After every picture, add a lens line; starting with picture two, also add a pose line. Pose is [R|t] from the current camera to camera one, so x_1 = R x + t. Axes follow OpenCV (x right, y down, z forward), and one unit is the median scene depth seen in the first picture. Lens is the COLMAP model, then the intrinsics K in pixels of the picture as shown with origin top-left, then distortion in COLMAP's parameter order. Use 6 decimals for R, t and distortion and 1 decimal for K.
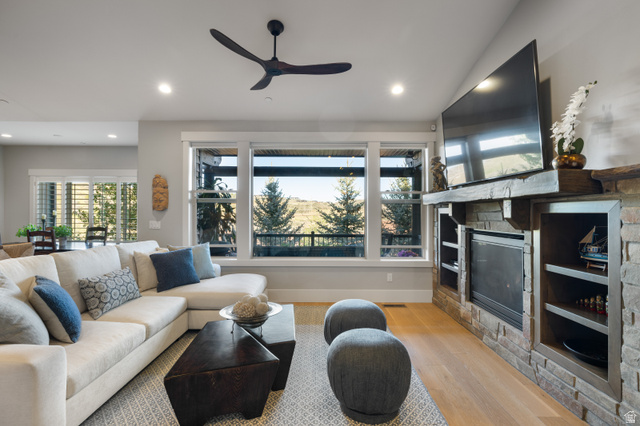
lens RADIAL K [[308.4, 0, 320.8], [0, 308.4, 209.6], [0, 0, 1]] dist [-0.005927, -0.000832]
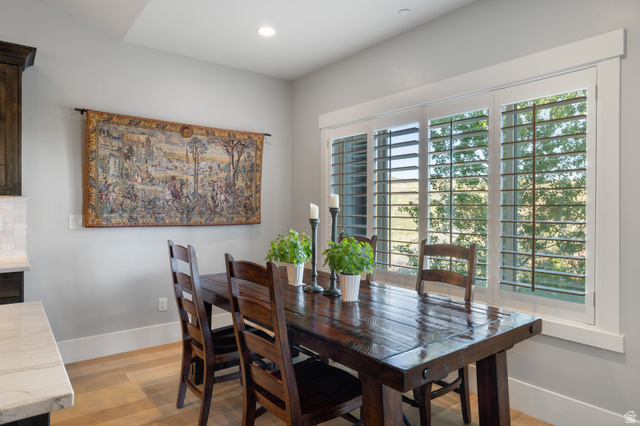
lens RADIAL K [[399.4, 0, 319.4], [0, 399.4, 211.0], [0, 0, 1]] dist [0.001361, 0.001062]
pose [[0.614534, -0.001760, -0.788888, -0.601954], [0.008035, 0.999960, 0.004028, 0.026294], [0.788849, -0.008814, 0.614523, 0.815379]]
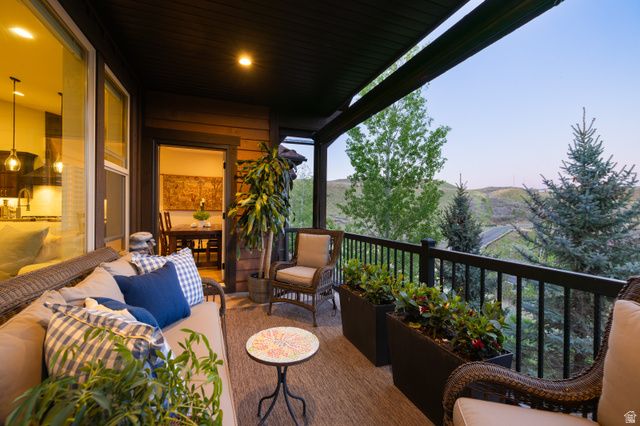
lens RADIAL K [[267.5, 0, 318.2], [0, 267.5, 211.6], [0, 0, 1]] dist [-0.000643, -0.000122]
pose [[0.347297, 0.001765, -0.937754, 0.340047], [0.003866, 0.999987, 0.003314, 0.062691], [0.937747, -0.004776, 0.347285, 1.217704]]
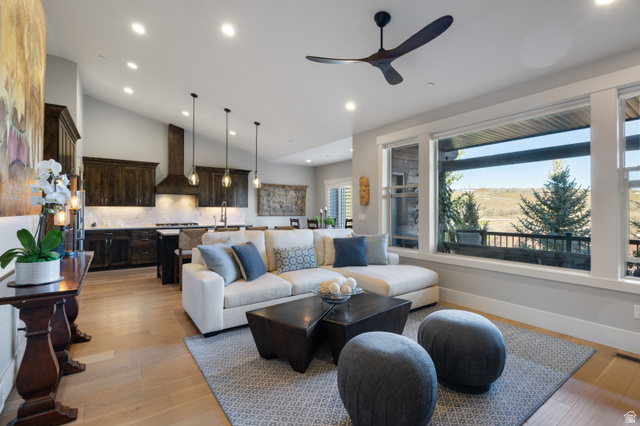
lens RADIAL K [[297.3, 0, 319.5], [0, 297.3, 211.3], [0, 0, 1]] dist [-0.012759, 0.000417]
pose [[0.571868, -0.000372, -0.820346, 0.334228], [0.007976, 0.999955, 0.005107, 0.019265], [0.820307, -0.009464, 0.571845, 0.176829]]
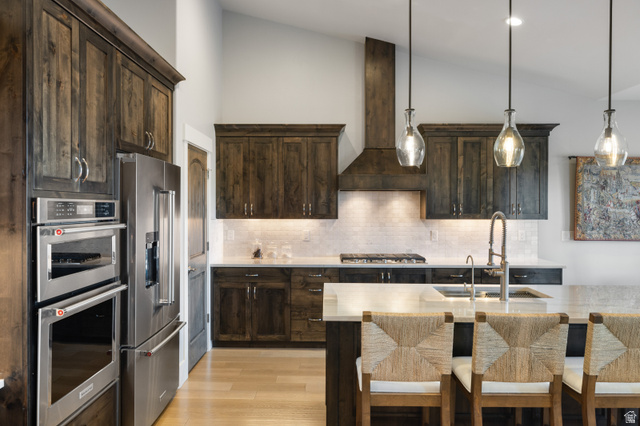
lens RADIAL K [[460.5, 0, 316.2], [0, 460.5, 211.2], [0, 0, 1]] dist [-0.000002, -0.002693]
pose [[-0.019716, 0.001721, -0.999804, -0.269378], [0.007697, 0.999969, 0.001569, -0.022411], [0.999776, -0.007664, -0.019728, 0.320046]]
